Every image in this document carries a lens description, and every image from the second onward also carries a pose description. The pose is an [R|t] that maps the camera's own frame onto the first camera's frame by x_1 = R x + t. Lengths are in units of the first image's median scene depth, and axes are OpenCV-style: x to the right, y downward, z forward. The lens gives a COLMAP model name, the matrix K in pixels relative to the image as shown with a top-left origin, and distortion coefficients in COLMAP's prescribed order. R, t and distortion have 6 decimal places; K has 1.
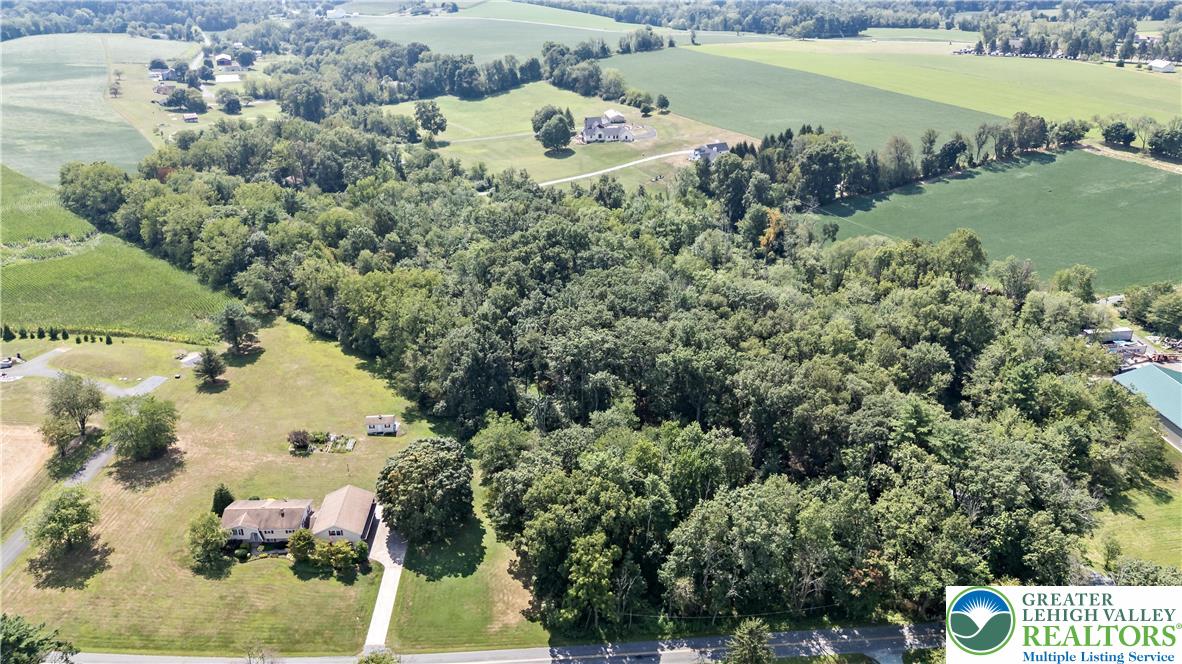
lens RADIAL K [[872.8, 0, 585.9], [0, 872.8, 339.1], [0, 0, 1]] dist [0.046459, -0.035650]
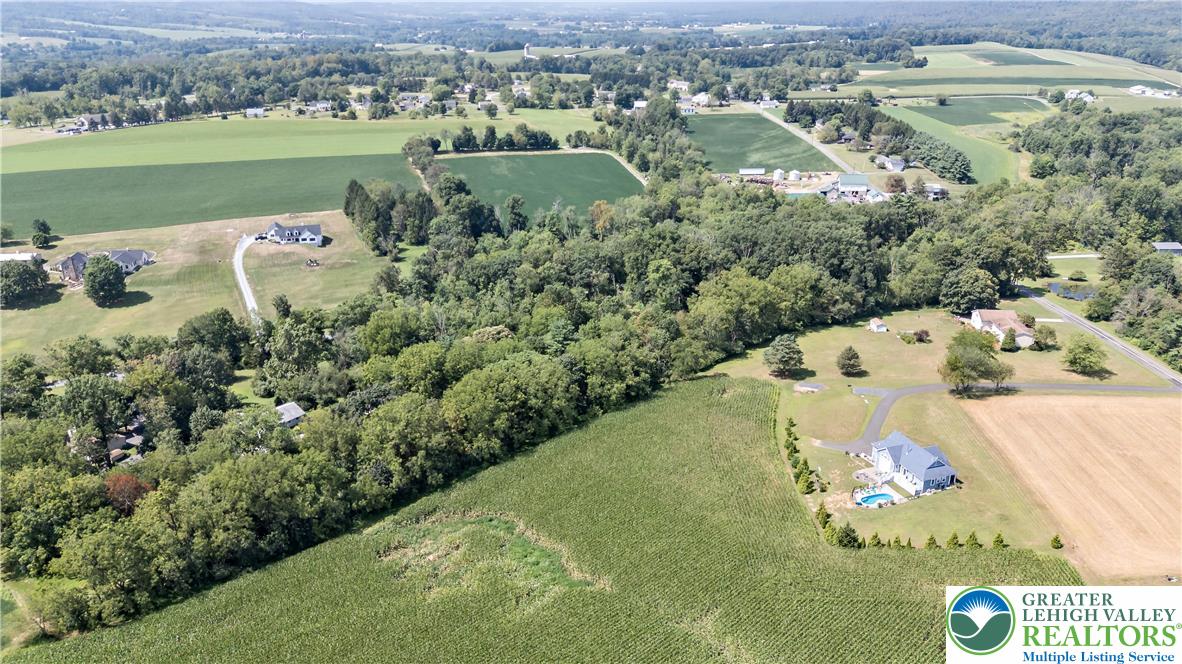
lens RADIAL K [[872.8, 0, 590.7], [0, 872.8, 332.9], [0, 0, 1]] dist [0.046459, -0.035650]
pose [[0.073100, -0.355789, 0.931703, -0.846025], [0.432018, 0.853301, 0.291954, -0.276530], [-0.898898, 0.381170, 0.216083, 0.569014]]
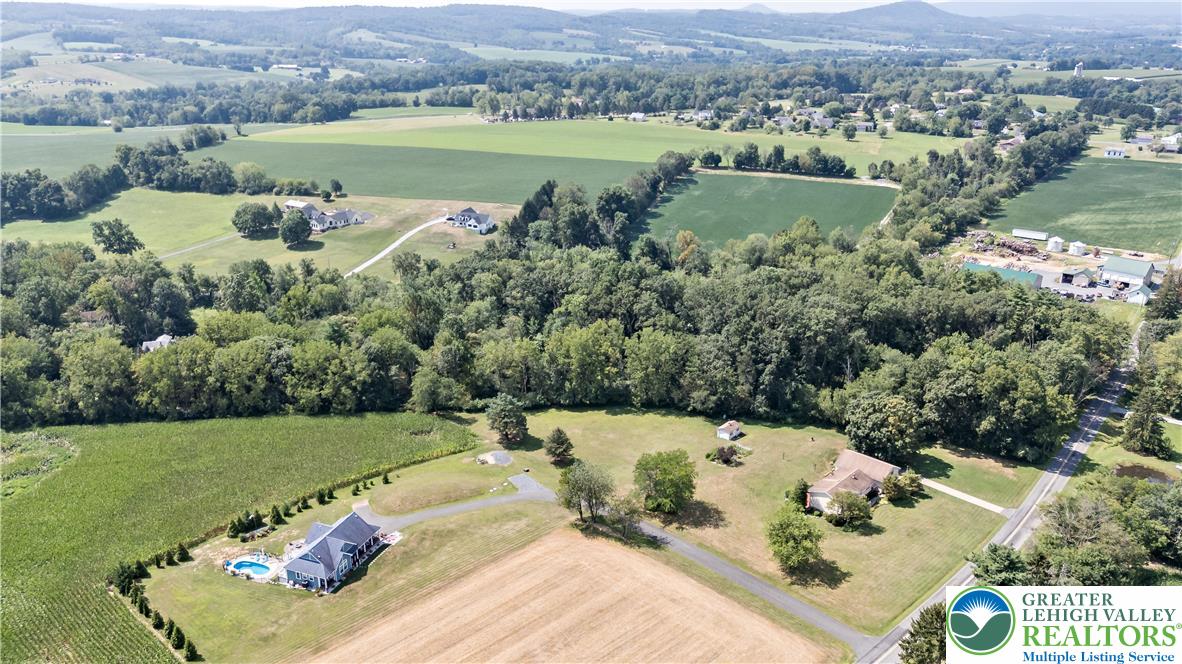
lens RADIAL K [[872.8, 0, 595.0], [0, 872.8, 328.1], [0, 0, 1]] dist [0.046459, -0.035650]
pose [[0.703067, -0.241945, 0.668700, -0.556230], [0.307860, 0.951211, 0.020480, -0.056561], [-0.641030, 0.191467, 0.743250, 0.111152]]
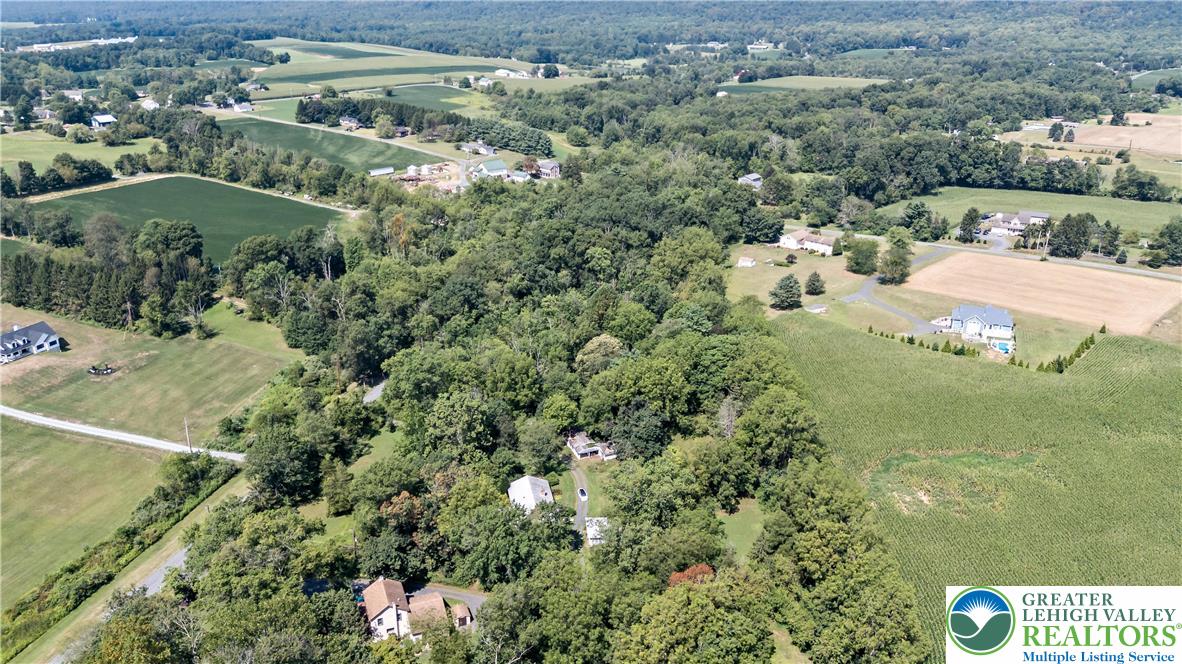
lens RADIAL K [[872.8, 0, 589.0], [0, 872.8, 330.9], [0, 0, 1]] dist [0.046459, -0.035650]
pose [[-0.680397, -0.264196, 0.683565, -0.651411], [0.315066, 0.736699, 0.598338, -0.503427], [-0.661660, 0.622475, -0.418009, 1.040458]]
